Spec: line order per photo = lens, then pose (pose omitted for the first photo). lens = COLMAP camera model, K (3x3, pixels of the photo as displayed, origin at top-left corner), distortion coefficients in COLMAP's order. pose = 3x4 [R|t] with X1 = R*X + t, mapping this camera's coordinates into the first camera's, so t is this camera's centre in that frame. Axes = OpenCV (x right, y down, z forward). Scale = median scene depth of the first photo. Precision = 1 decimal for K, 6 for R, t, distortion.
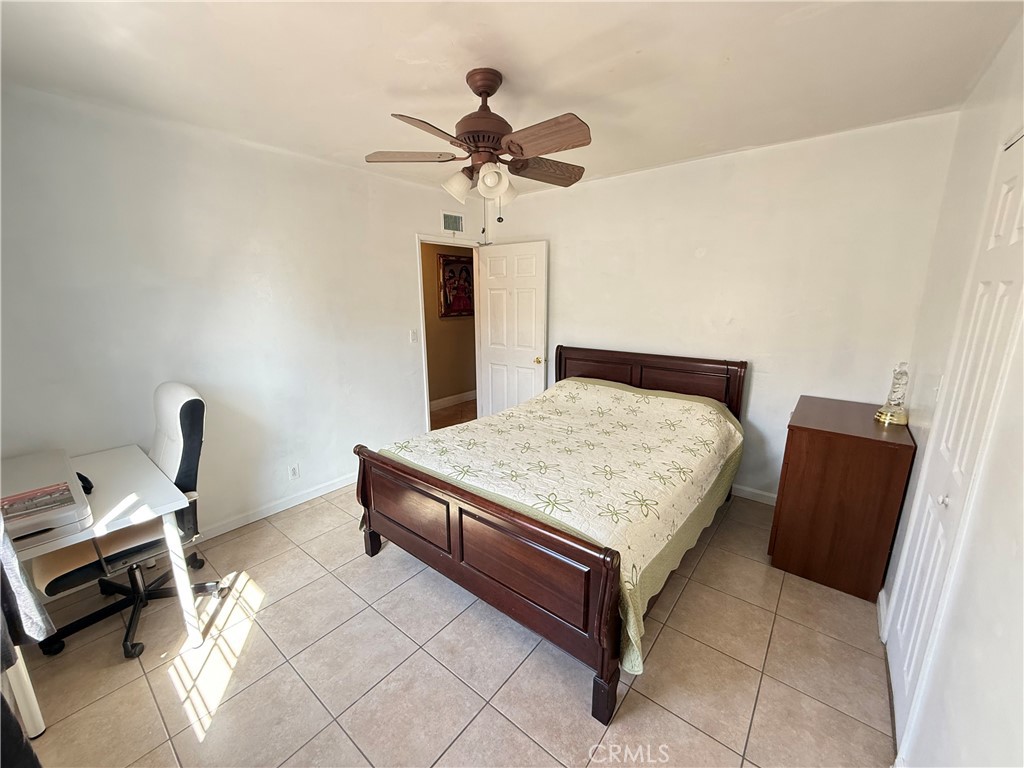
lens RADIAL K [[405.8, 0, 511.2], [0, 405.8, 382.9], [0, 0, 1]] dist [-0.000138, -0.001020]
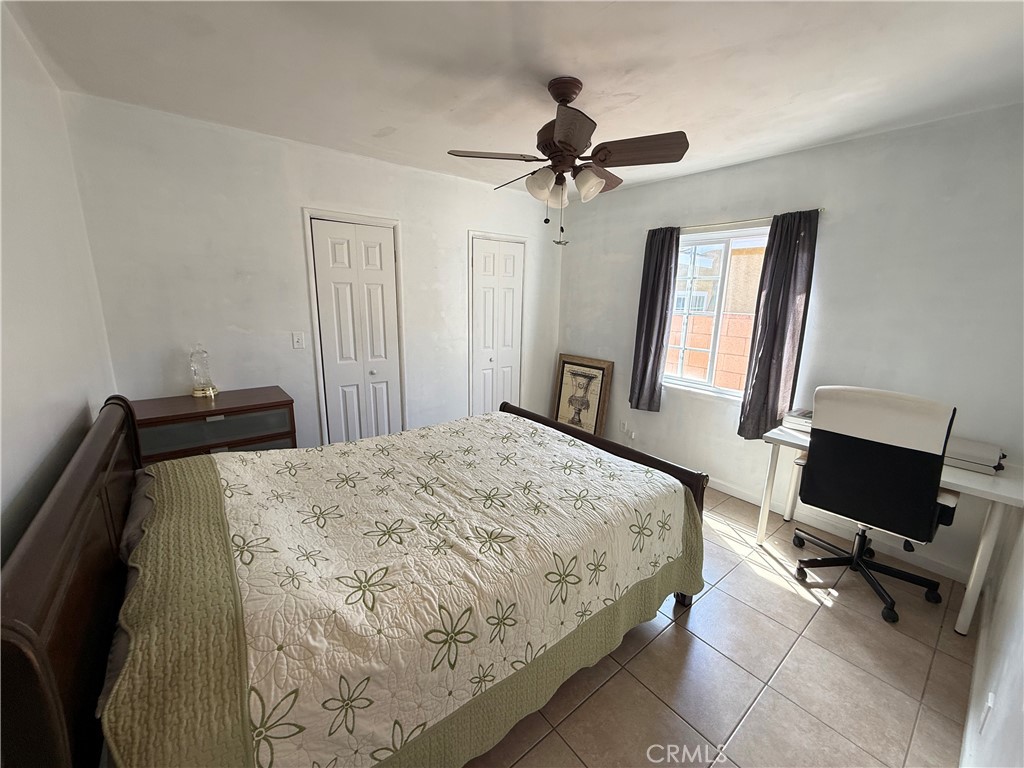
lens RADIAL K [[405.8, 0, 511.9], [0, 405.8, 381.7], [0, 0, 1]] dist [-0.000138, -0.001020]
pose [[-0.975570, -0.061530, 0.210897, -0.150744], [0.032440, 0.909108, 0.415296, -0.366891], [-0.217281, 0.411992, -0.884902, 1.691162]]
